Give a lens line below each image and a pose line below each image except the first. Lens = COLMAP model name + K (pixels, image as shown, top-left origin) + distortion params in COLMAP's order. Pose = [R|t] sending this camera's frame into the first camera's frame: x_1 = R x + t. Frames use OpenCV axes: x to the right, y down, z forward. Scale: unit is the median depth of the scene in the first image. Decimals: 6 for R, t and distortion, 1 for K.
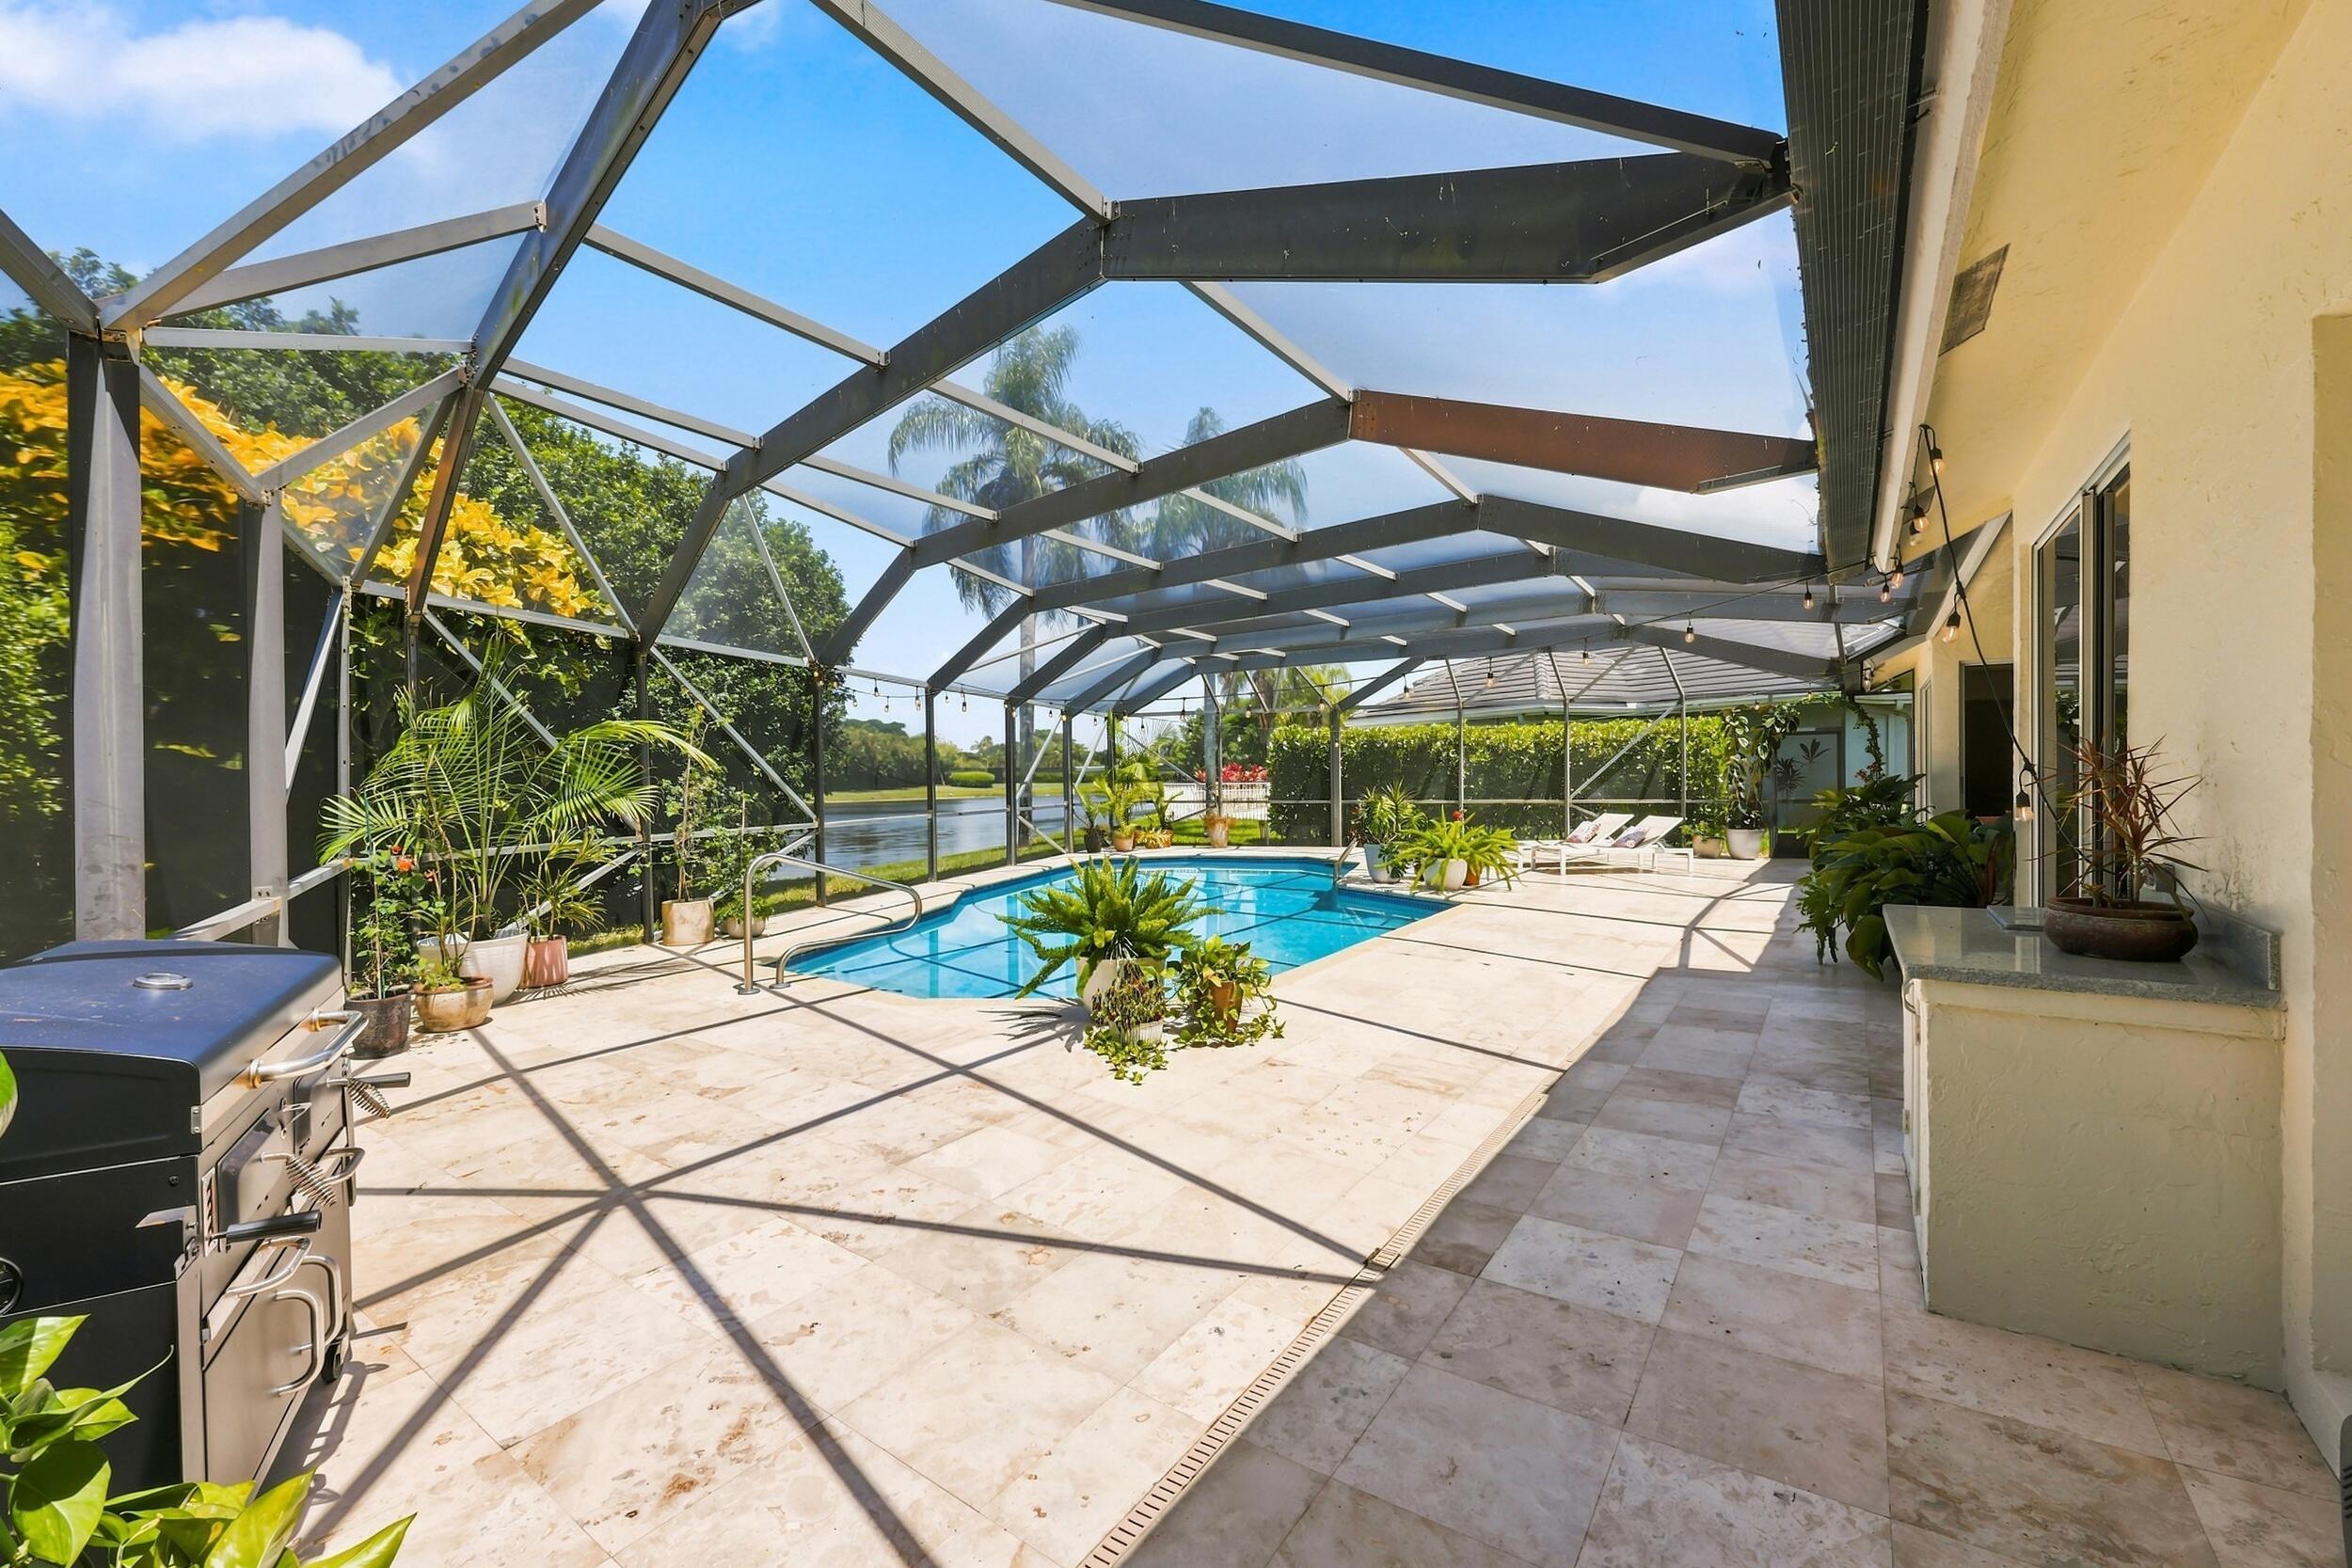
lens RADIAL K [[923.0, 0, 1176.5], [0, 923.0, 784.9], [0, 0, 1]] dist [0.000548, 0.000176]
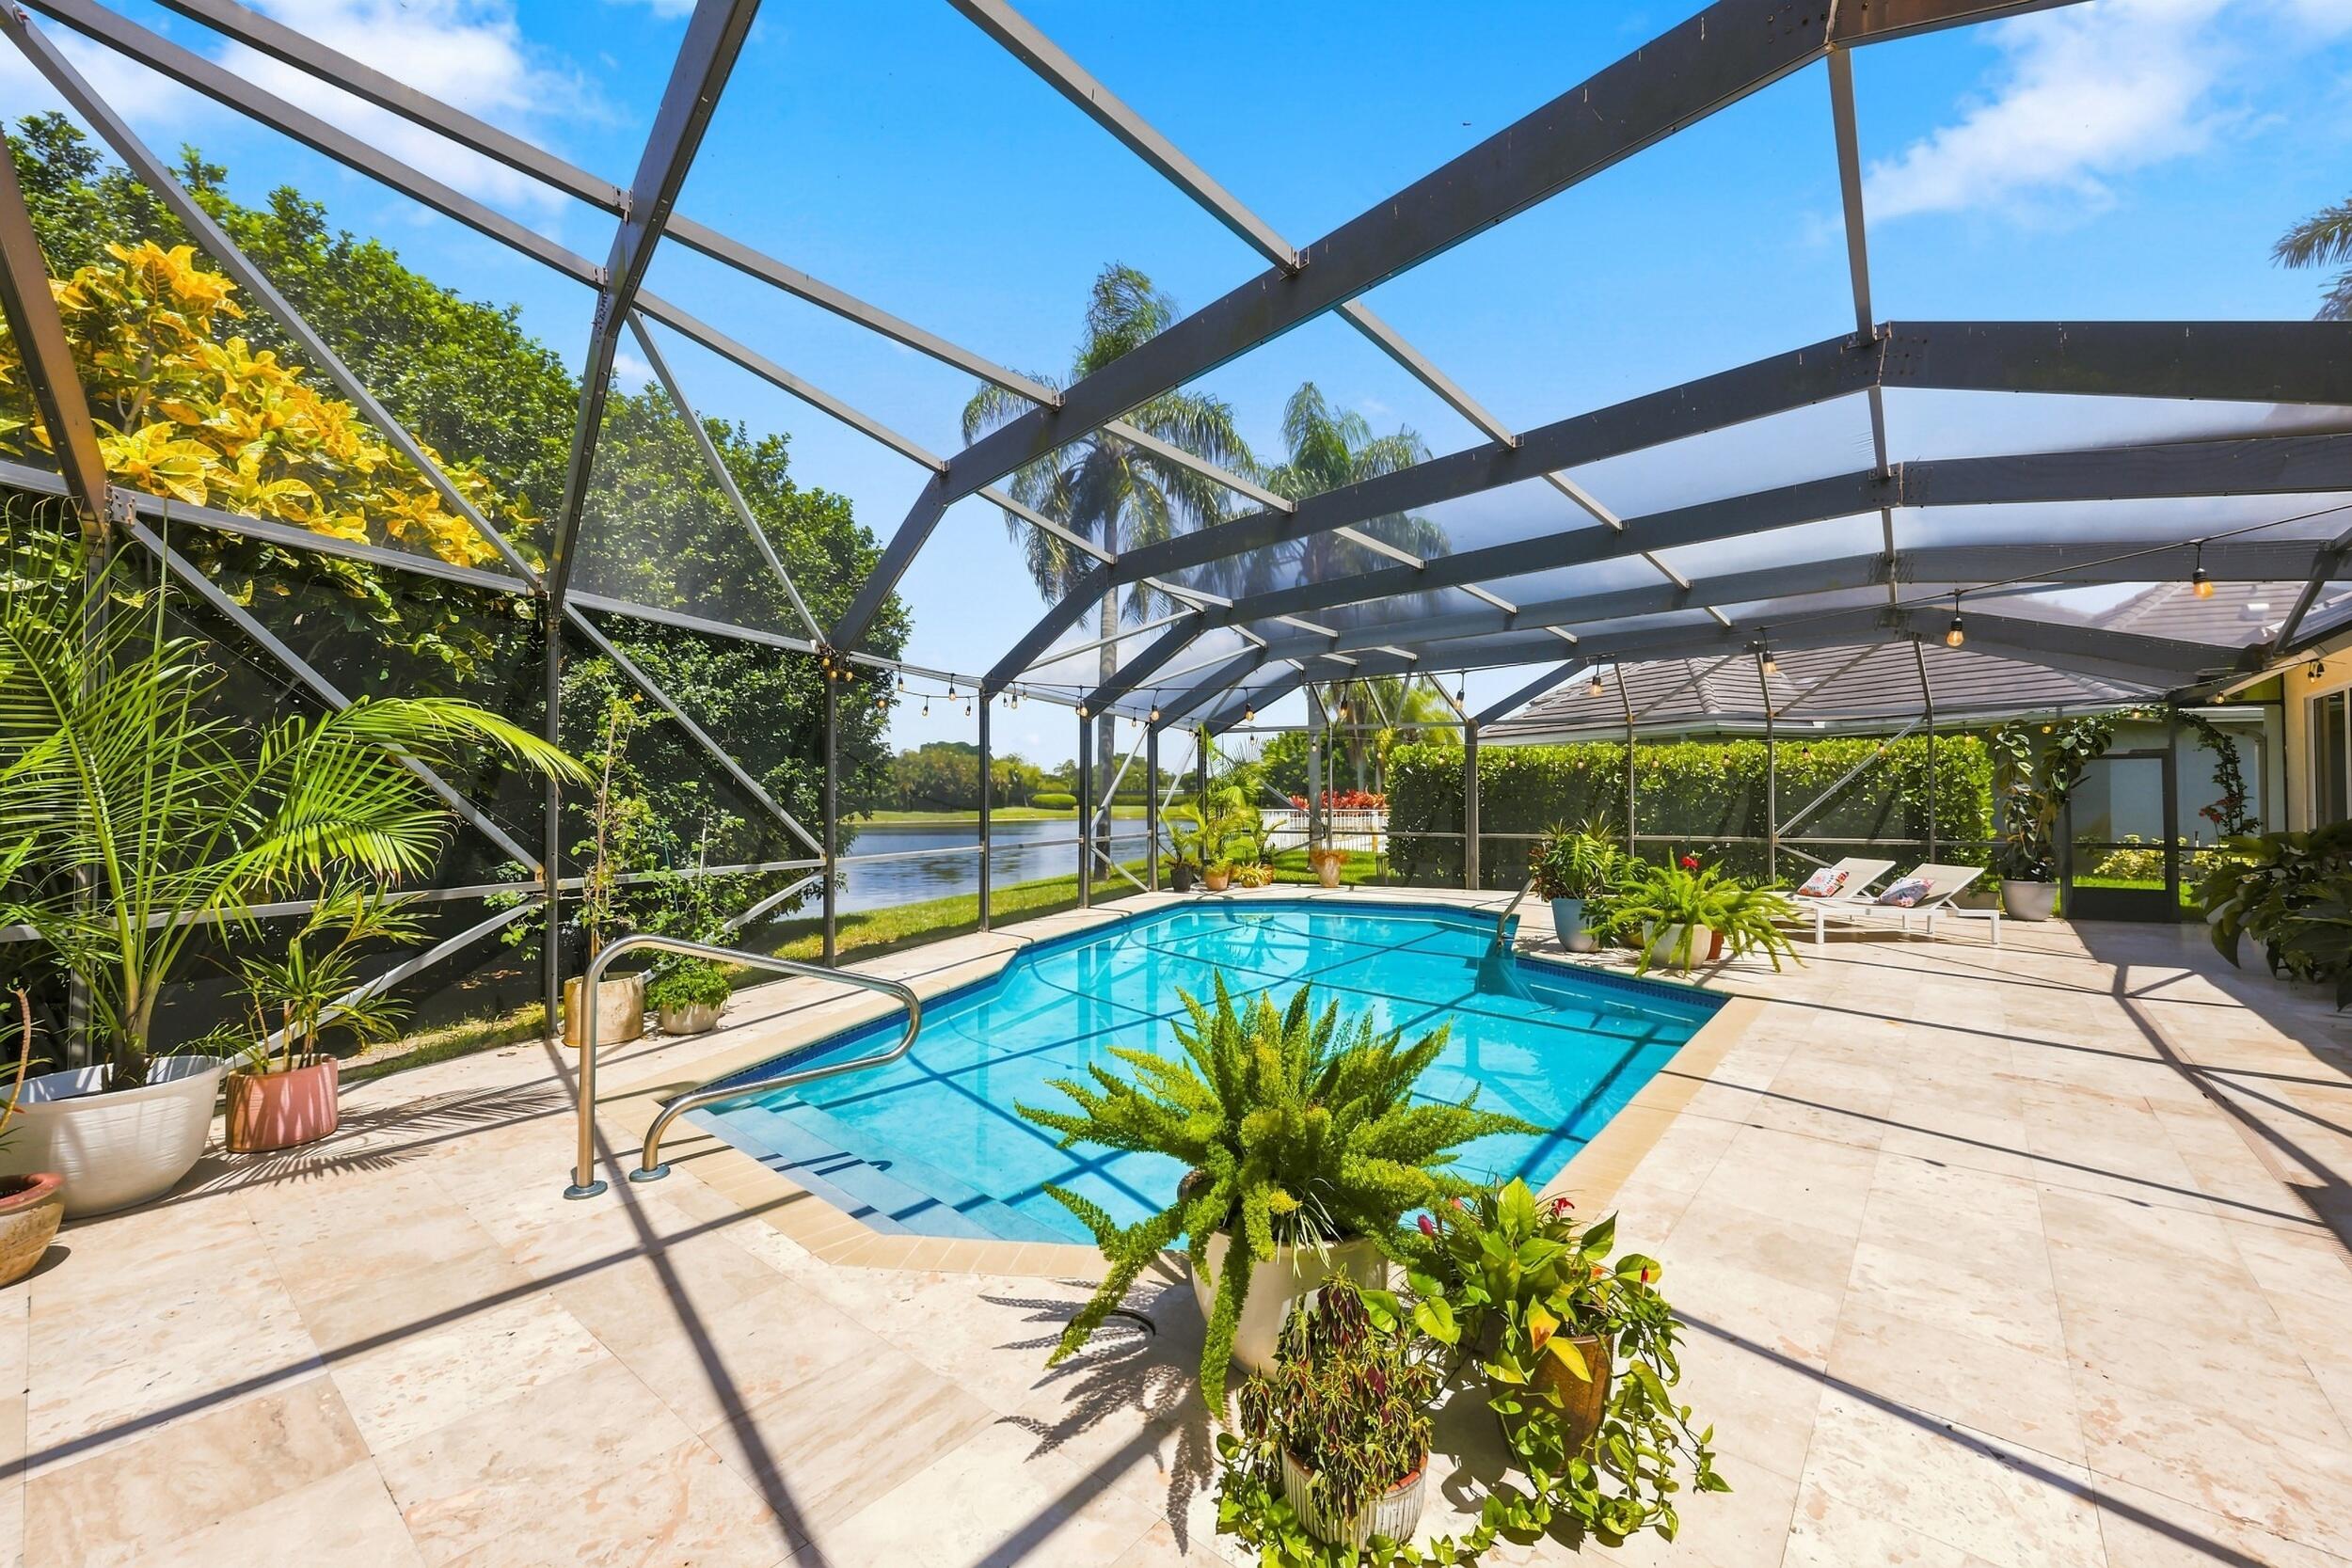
lens RADIAL K [[923.0, 0, 1174.3], [0, 923.0, 784.2], [0, 0, 1]] dist [0.000548, 0.000176]
pose [[0.995944, 0.011574, -0.089227, -0.025219], [-0.013956, 0.999561, -0.026120, -0.002607], [0.088885, 0.027260, 0.995669, 0.176128]]
